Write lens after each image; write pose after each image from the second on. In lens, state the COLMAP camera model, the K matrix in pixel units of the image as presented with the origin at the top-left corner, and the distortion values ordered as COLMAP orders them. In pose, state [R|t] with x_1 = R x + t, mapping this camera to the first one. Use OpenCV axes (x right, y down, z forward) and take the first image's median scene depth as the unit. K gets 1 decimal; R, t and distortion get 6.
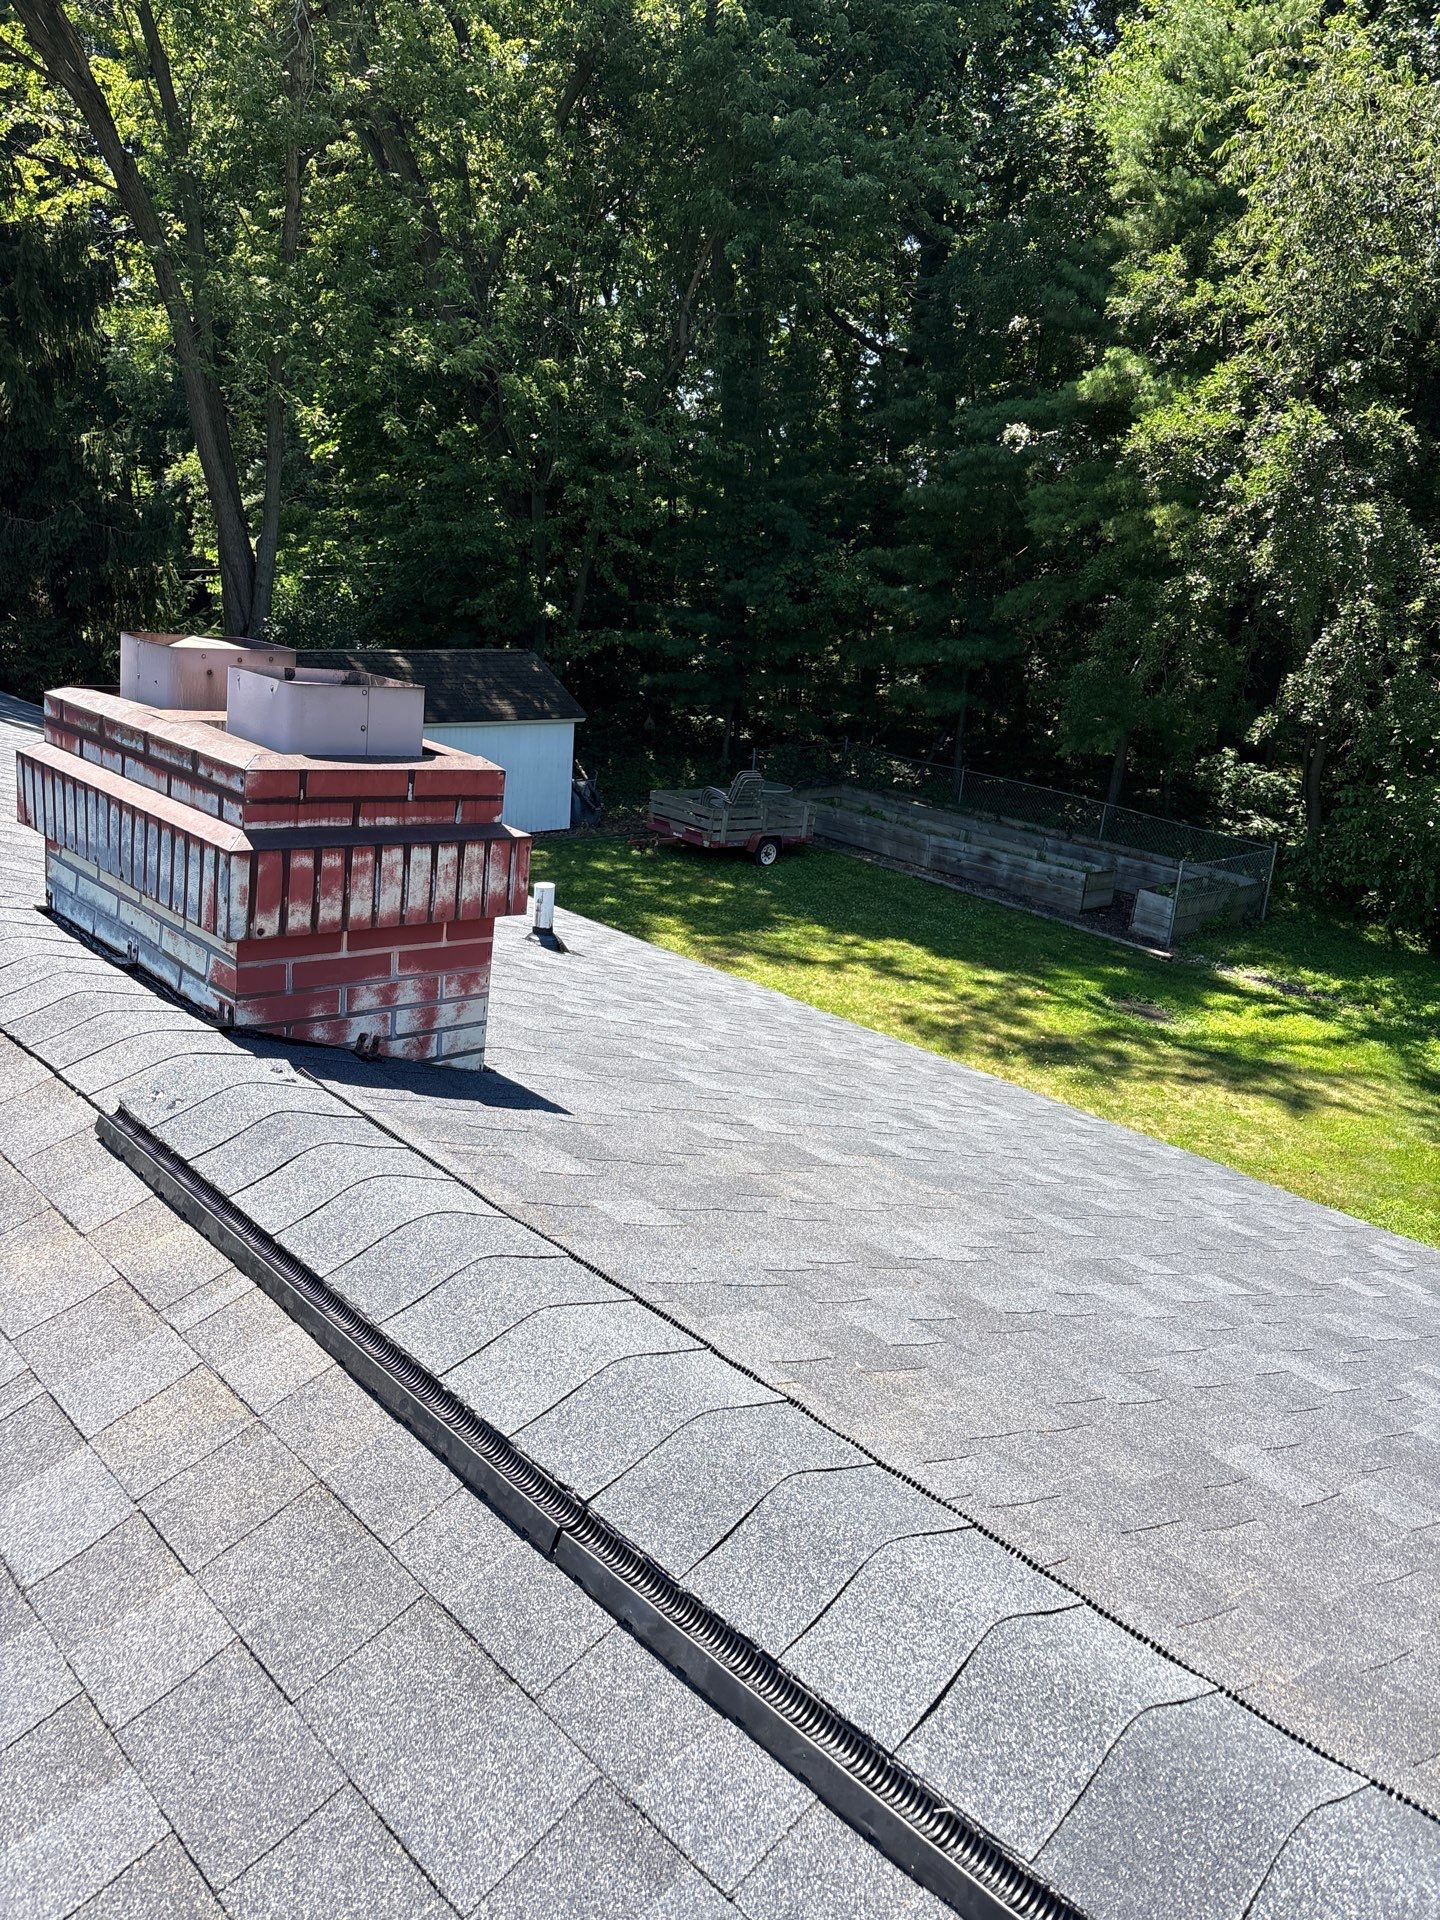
lens RADIAL K [[1439.5, 0, 720.0], [0, 1439.5, 960.0], [0, 0, 1]] dist [-0.063575, 0.003037]
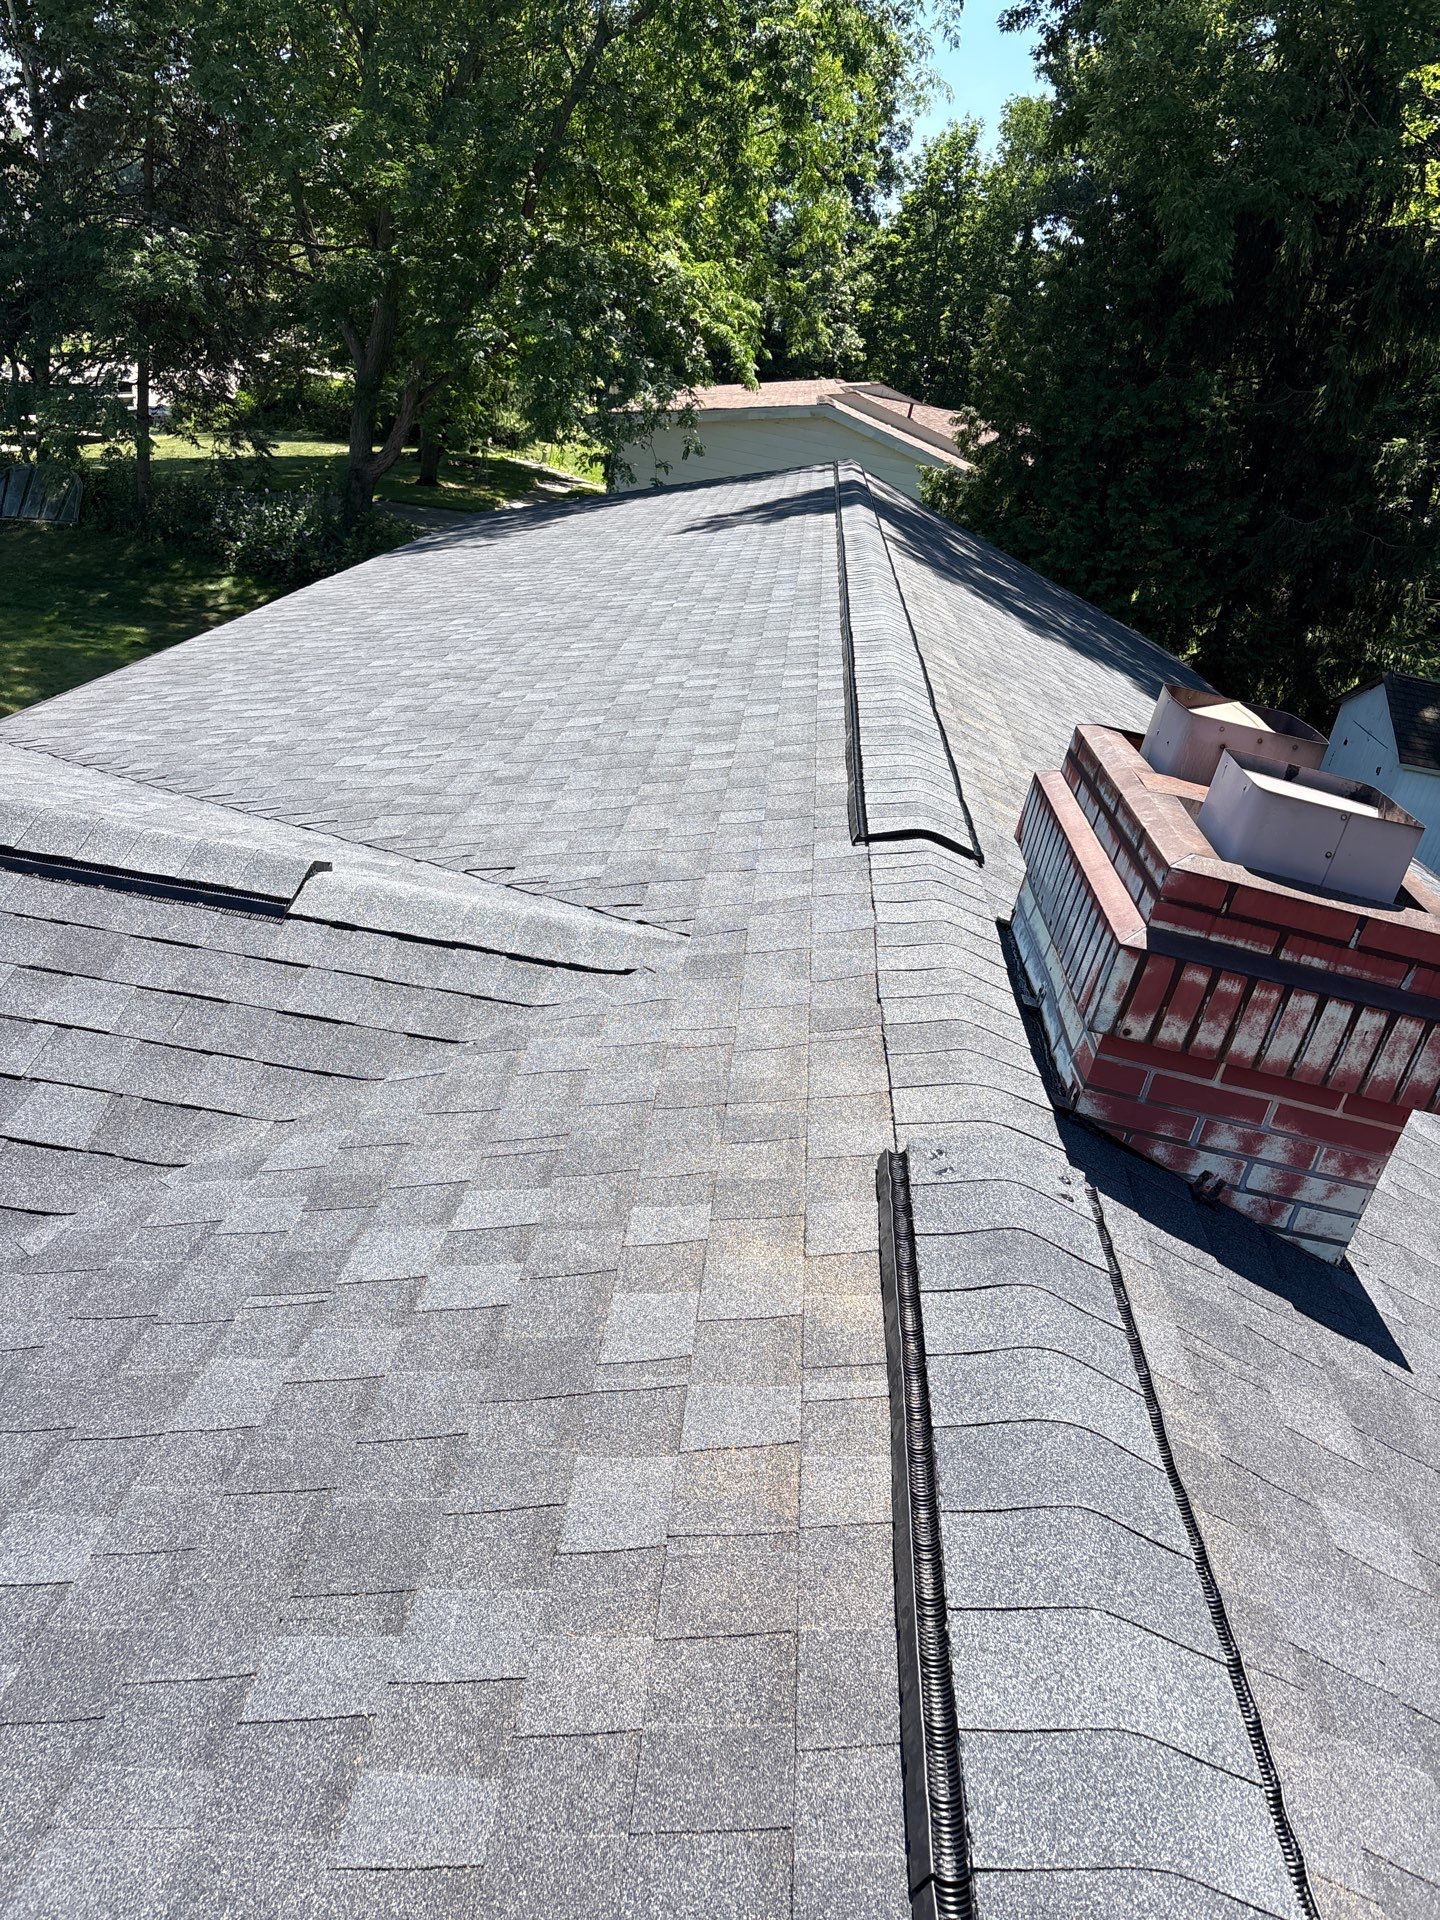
lens RADIAL K [[1422.8, 0, 719.4], [0, 1422.8, 875.5], [0, 0, 1]] dist [-0.026889, 0.004423]
pose [[0.671449, 0.287395, -0.683052, 0.107604], [-0.324720, 0.942637, 0.077412, -0.098549], [0.666118, 0.169822, 0.726256, 0.109498]]
